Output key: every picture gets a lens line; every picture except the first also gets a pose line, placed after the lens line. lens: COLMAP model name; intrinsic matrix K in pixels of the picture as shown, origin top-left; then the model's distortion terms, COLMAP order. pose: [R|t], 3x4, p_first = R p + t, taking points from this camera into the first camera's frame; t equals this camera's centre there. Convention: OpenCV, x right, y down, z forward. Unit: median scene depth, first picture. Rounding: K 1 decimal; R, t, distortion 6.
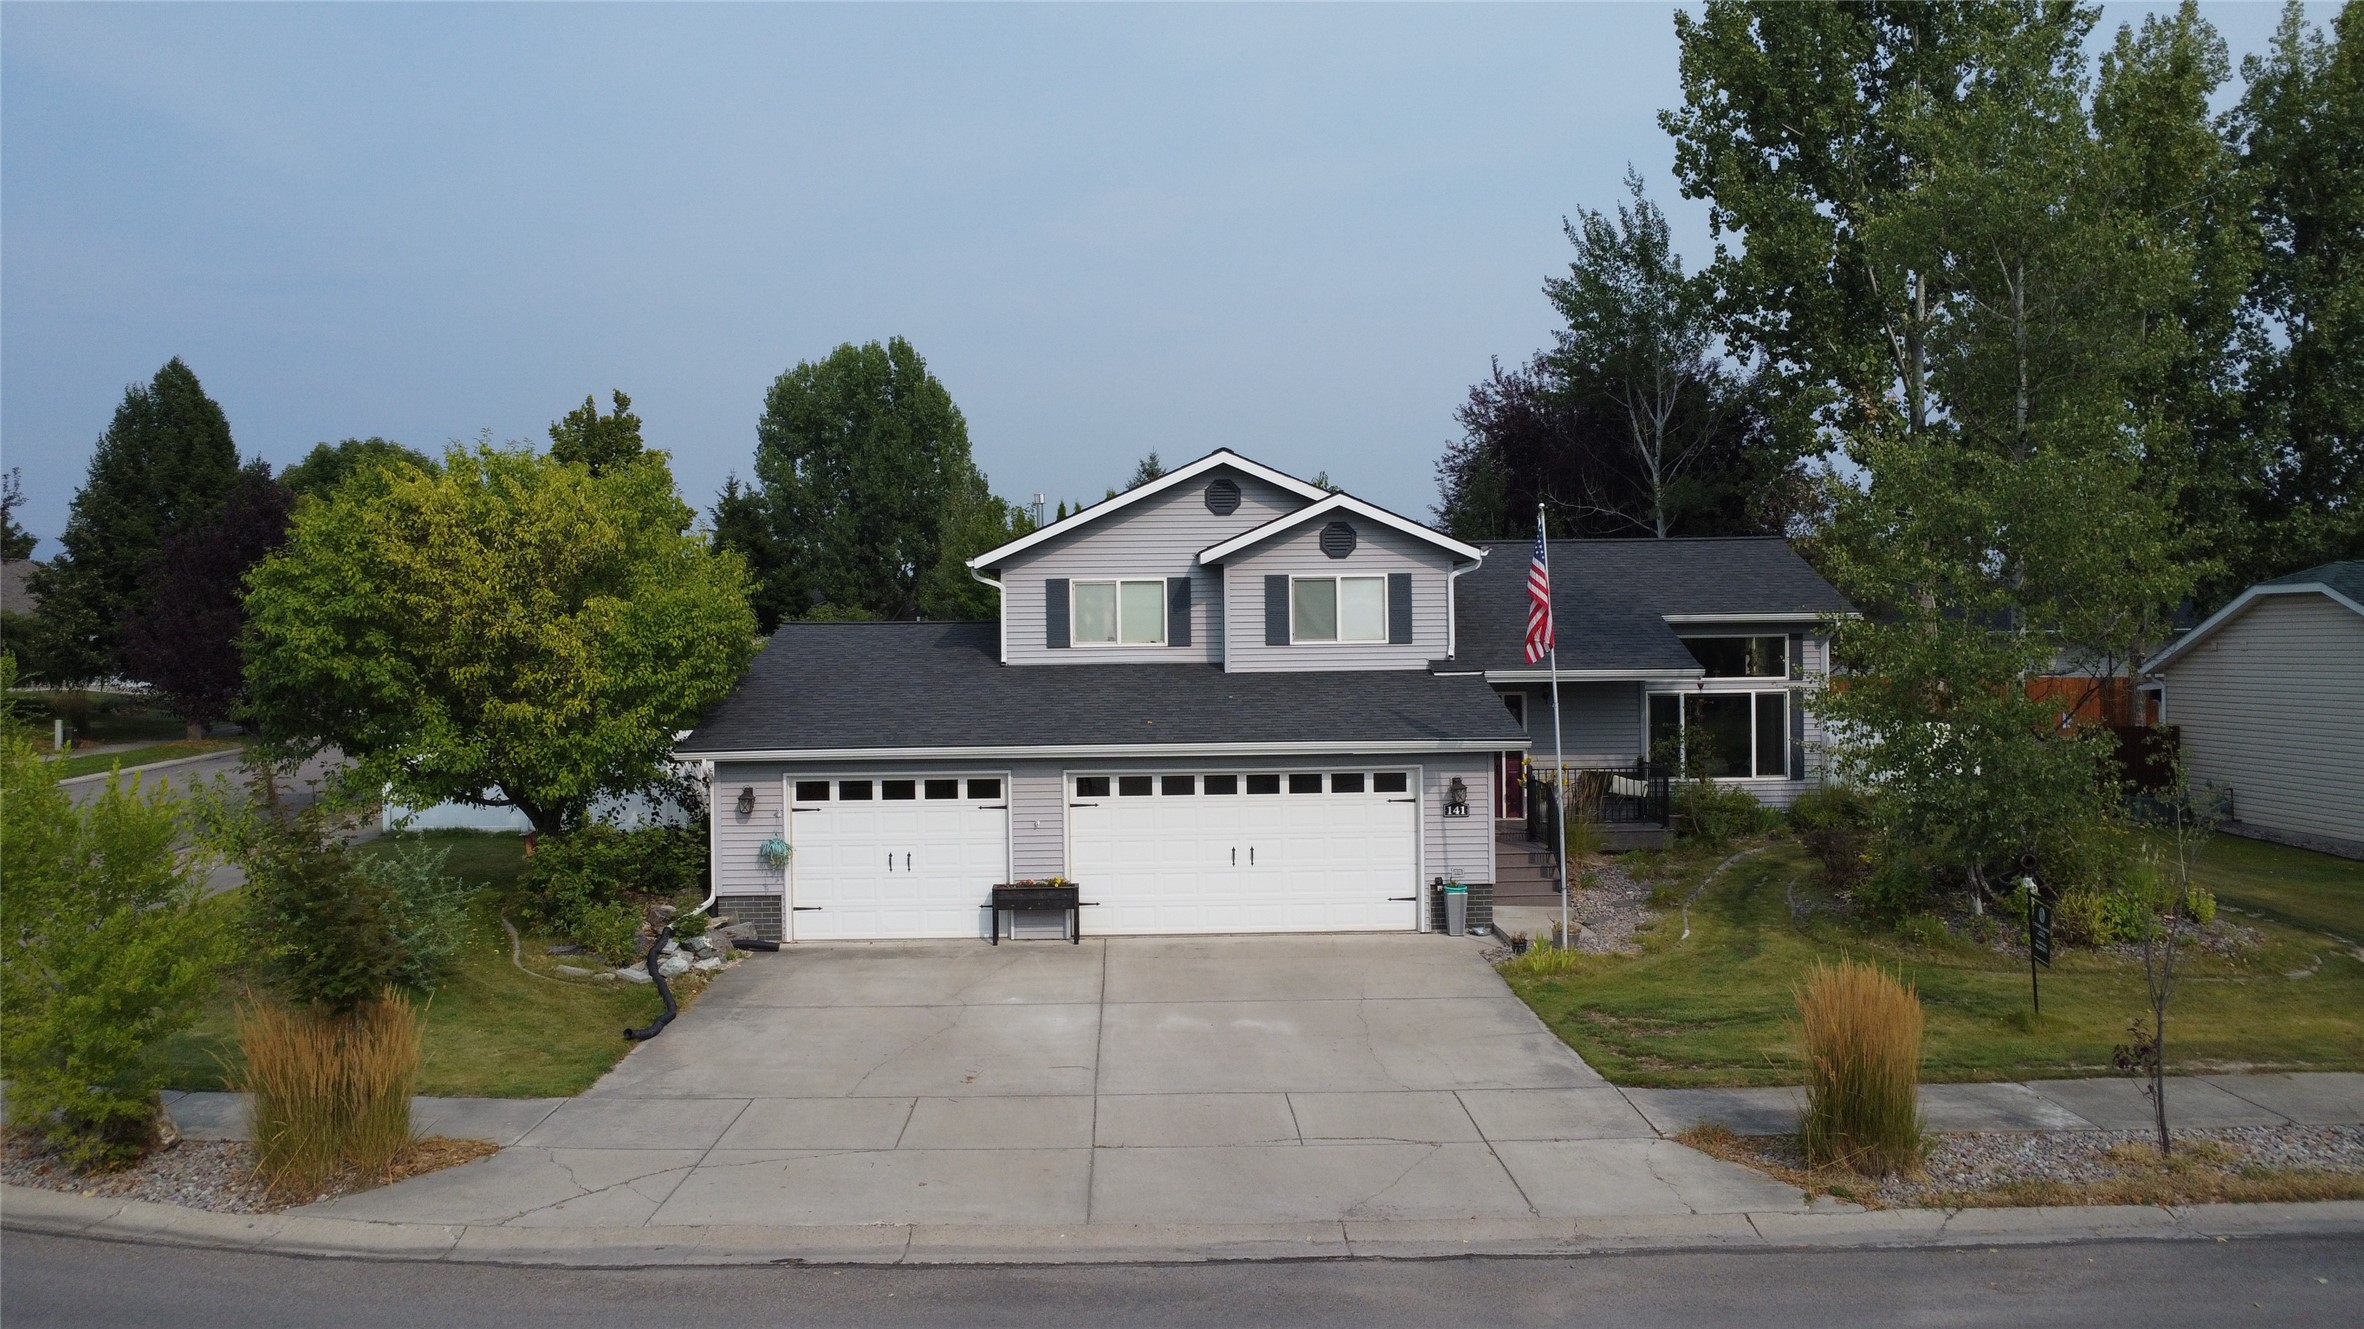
lens RADIAL K [[1718.4, 0, 1176.0], [0, 1718.4, 655.0], [0, 0, 1]] dist [-0.022632, -0.011873]
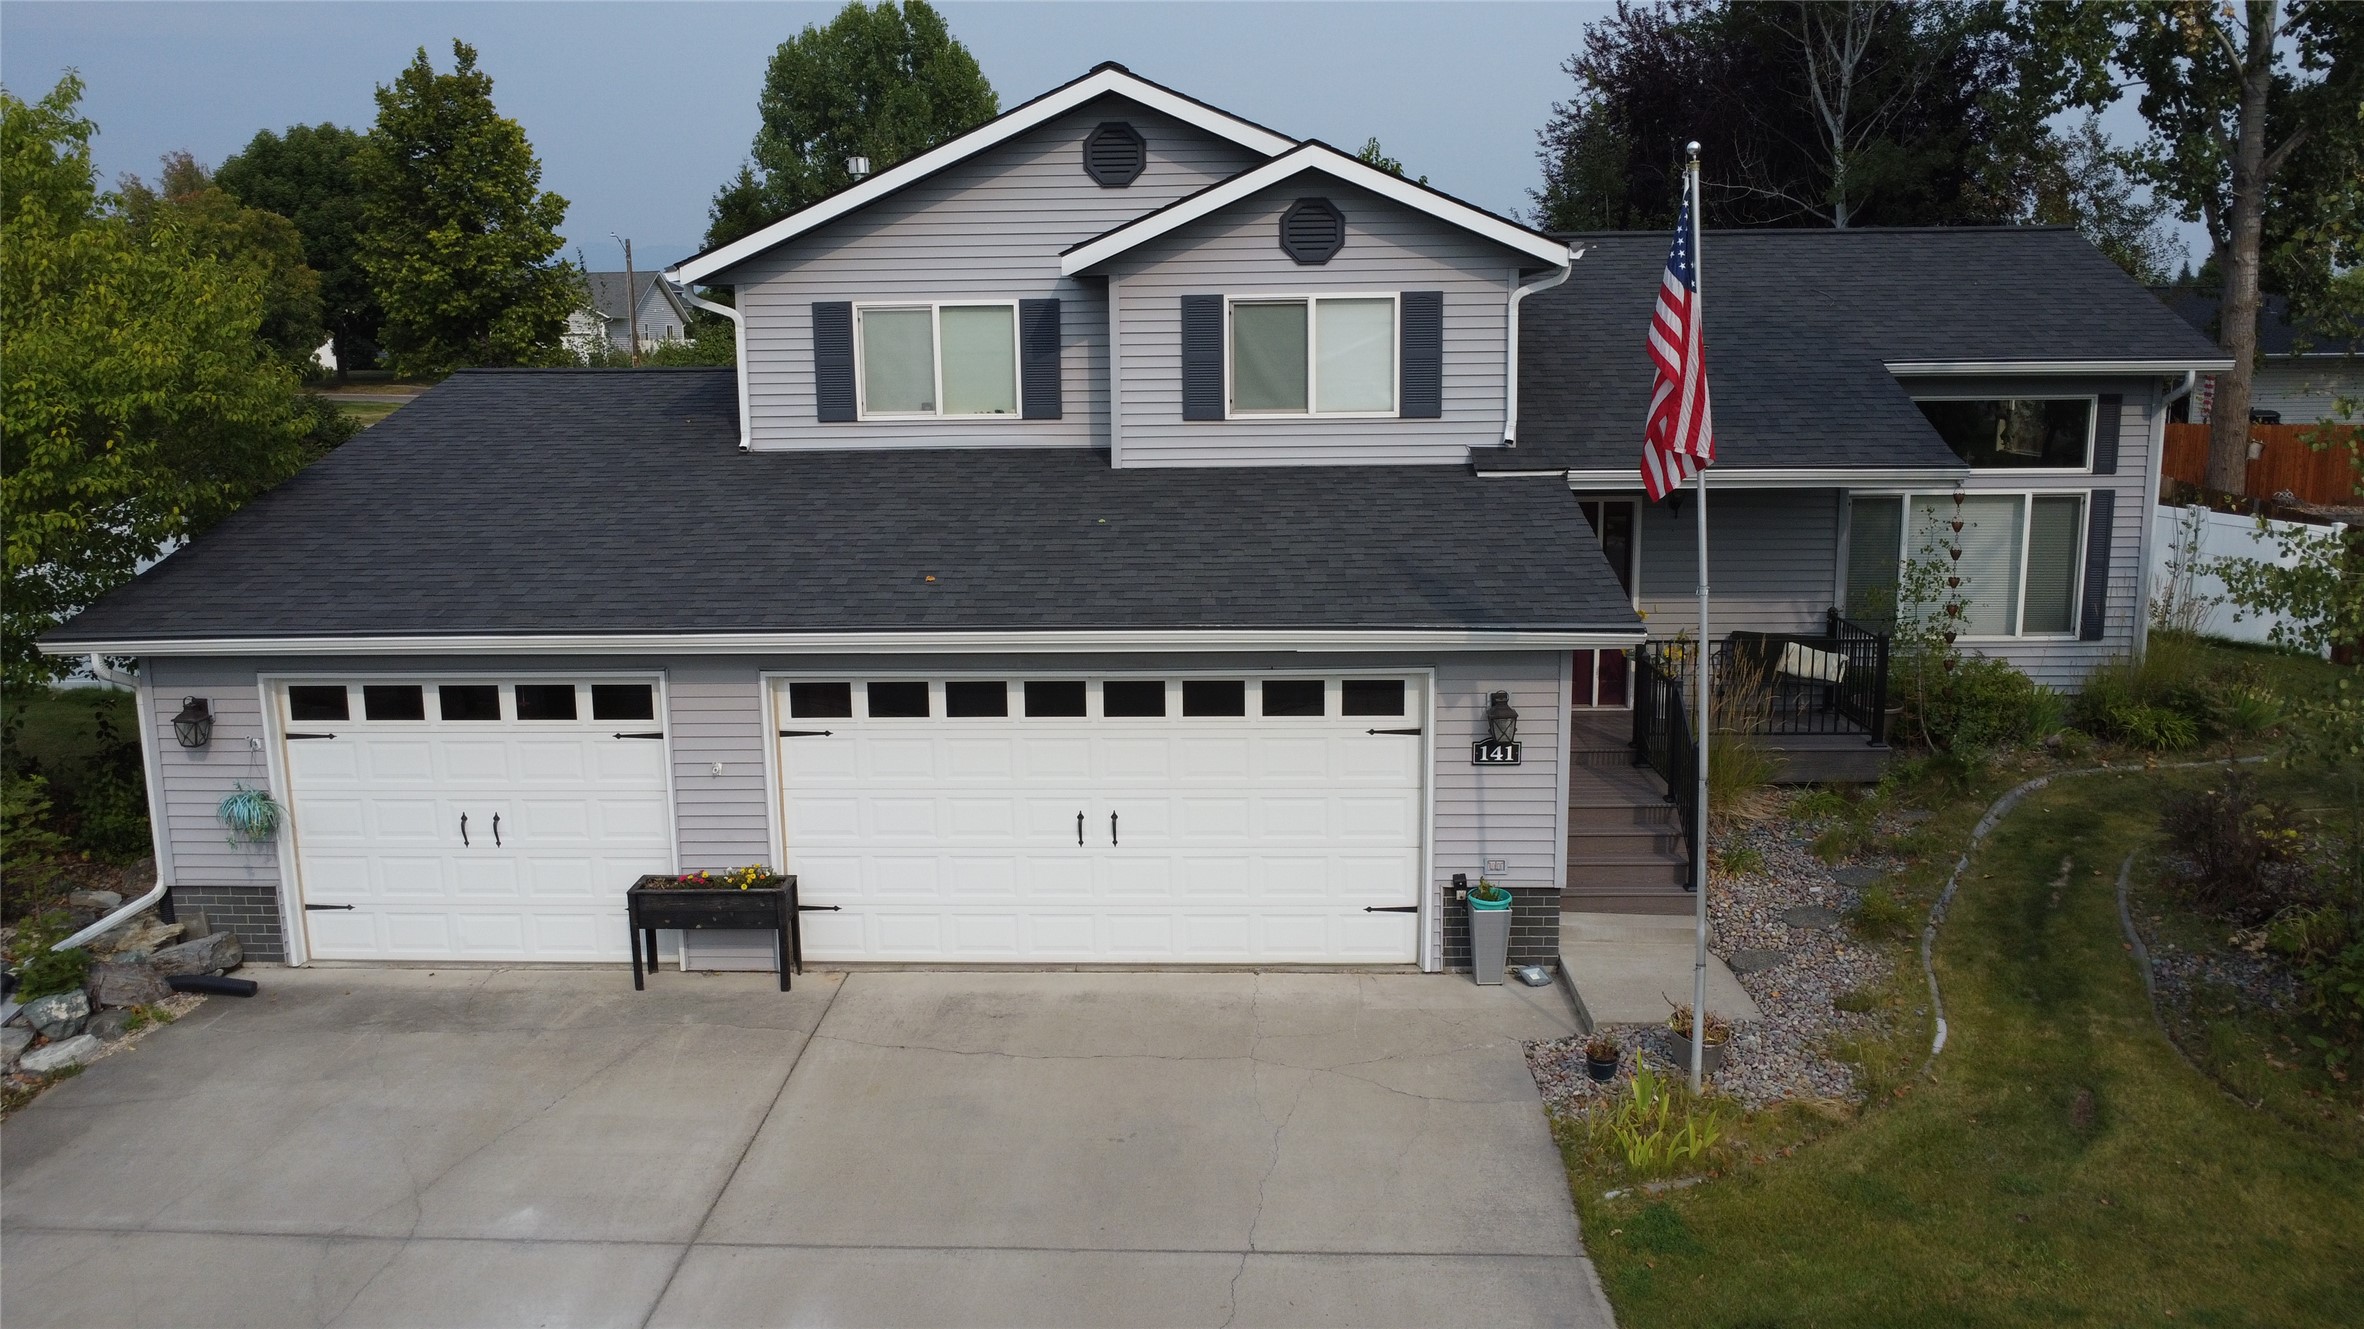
lens RADIAL K [[1718.4, 0, 1173.9], [0, 1718.4, 657.5], [0, 0, 1]] dist [-0.022632, -0.011873]
pose [[0.998014, 0.010964, -0.062034, 0.095960], [-0.000076, 0.984948, 0.172850, -0.029975], [0.062995, -0.172502, 0.982993, 0.476065]]
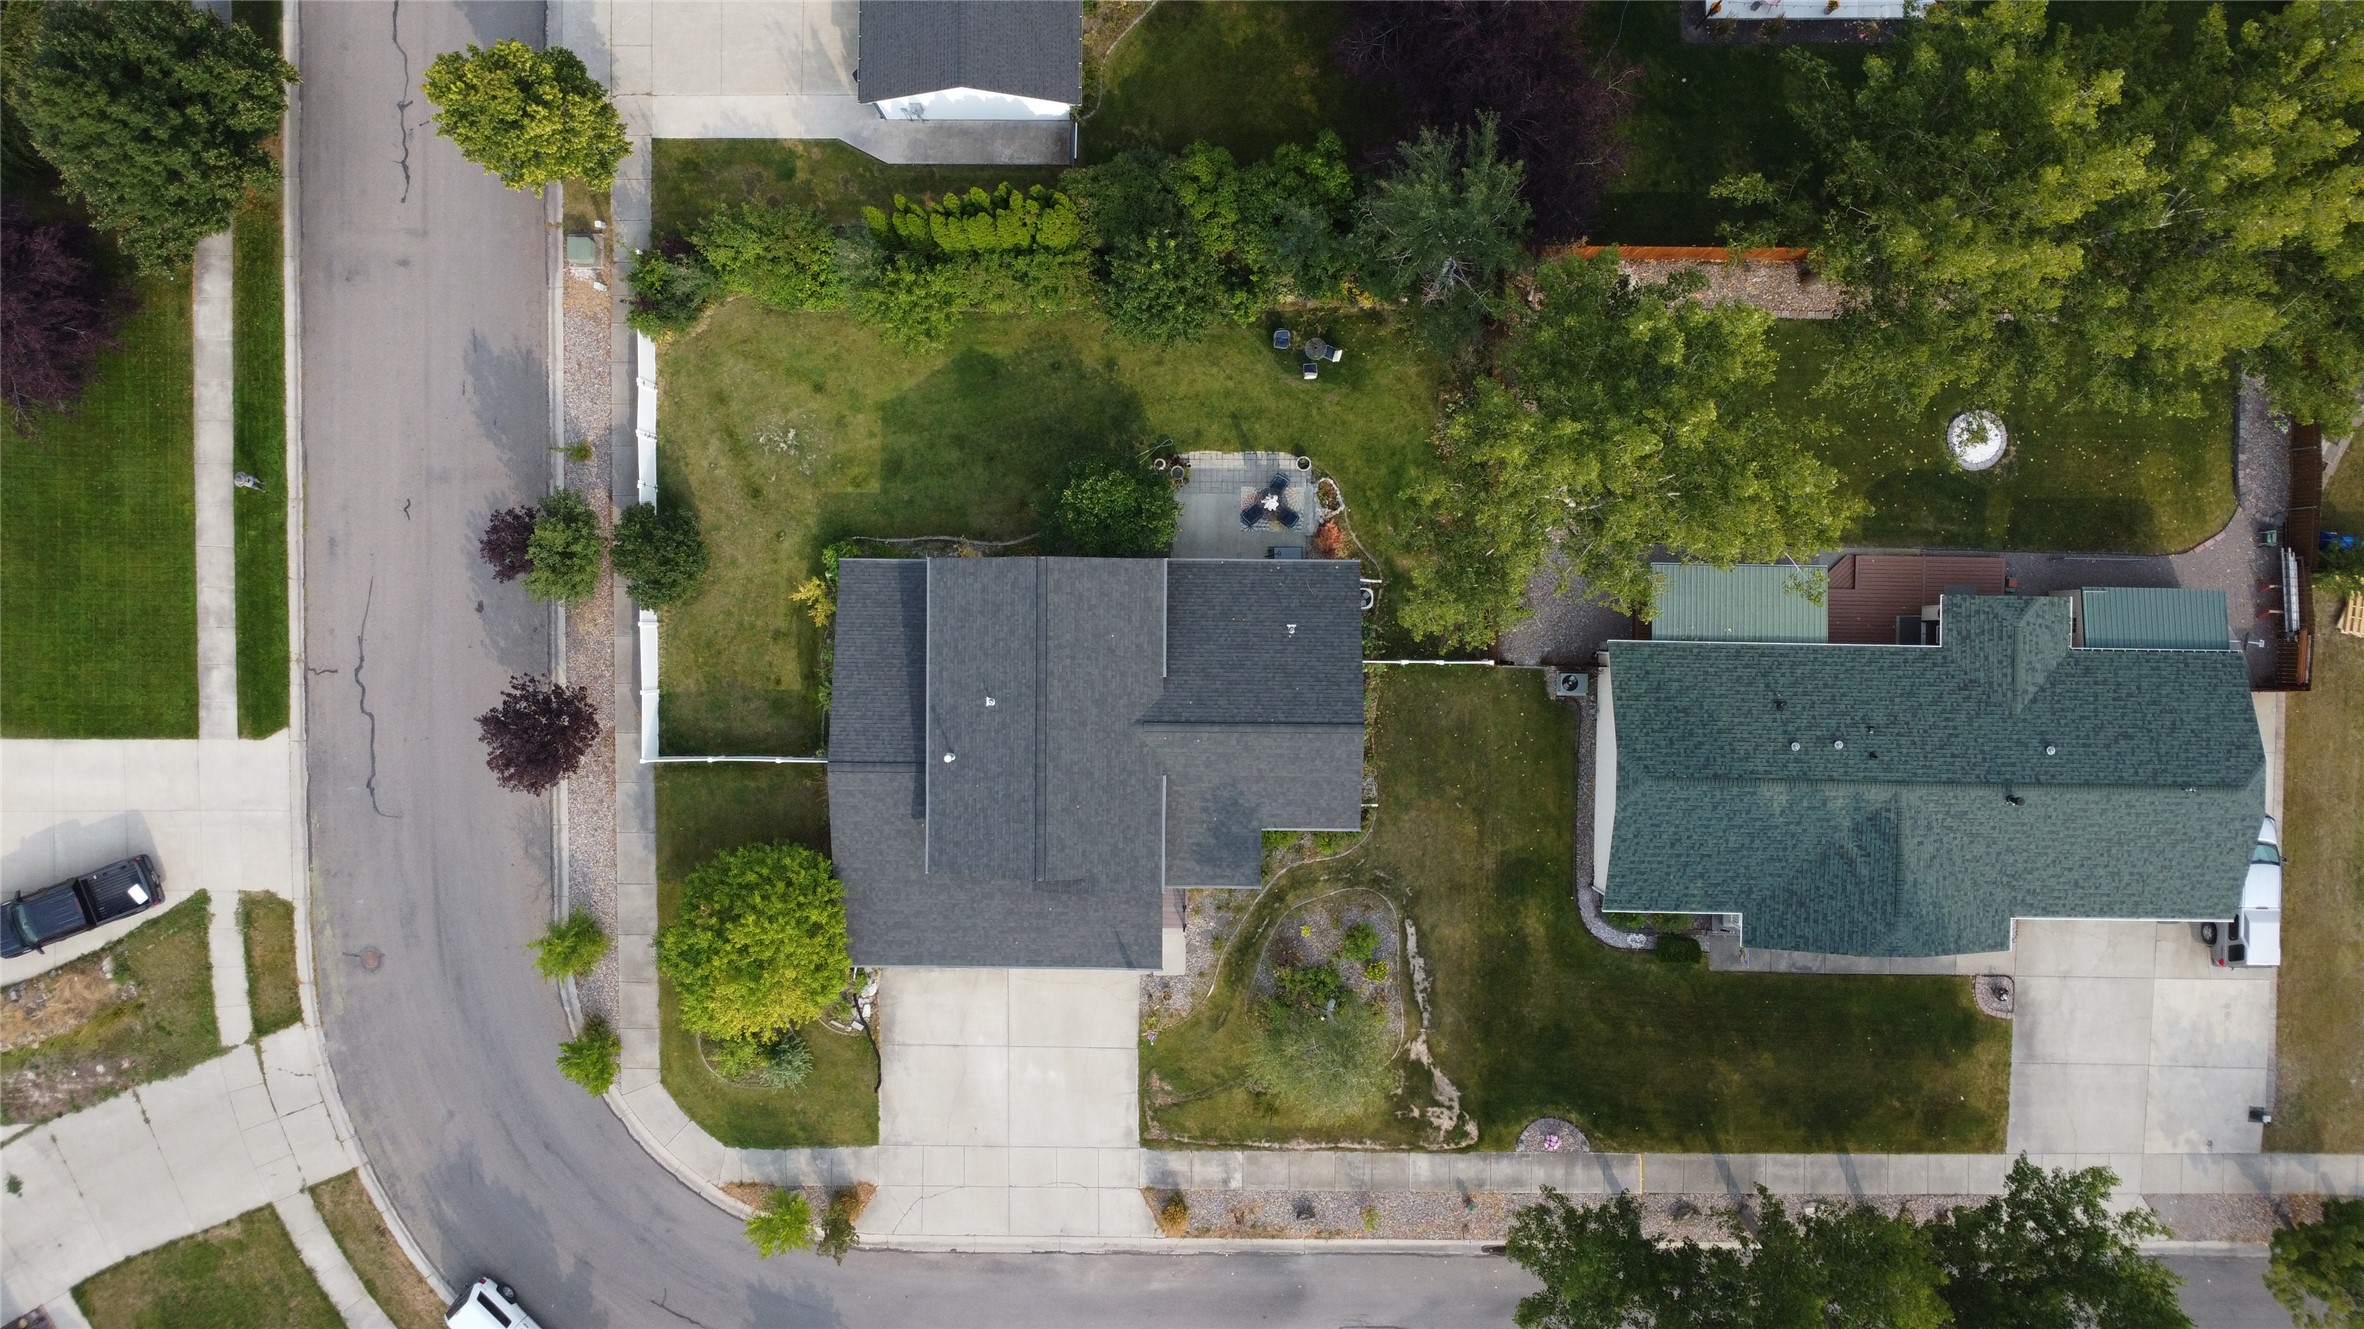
lens RADIAL K [[1718.4, 0, 1176.2], [0, 1718.4, 655.5], [0, 0, 1]] dist [-0.022632, -0.011873]
pose [[0.999568, 0.028948, -0.005175, 0.221092], [0.005340, -0.005615, 0.999970, -2.490737], [0.028918, -0.999565, -0.005767, 1.456057]]
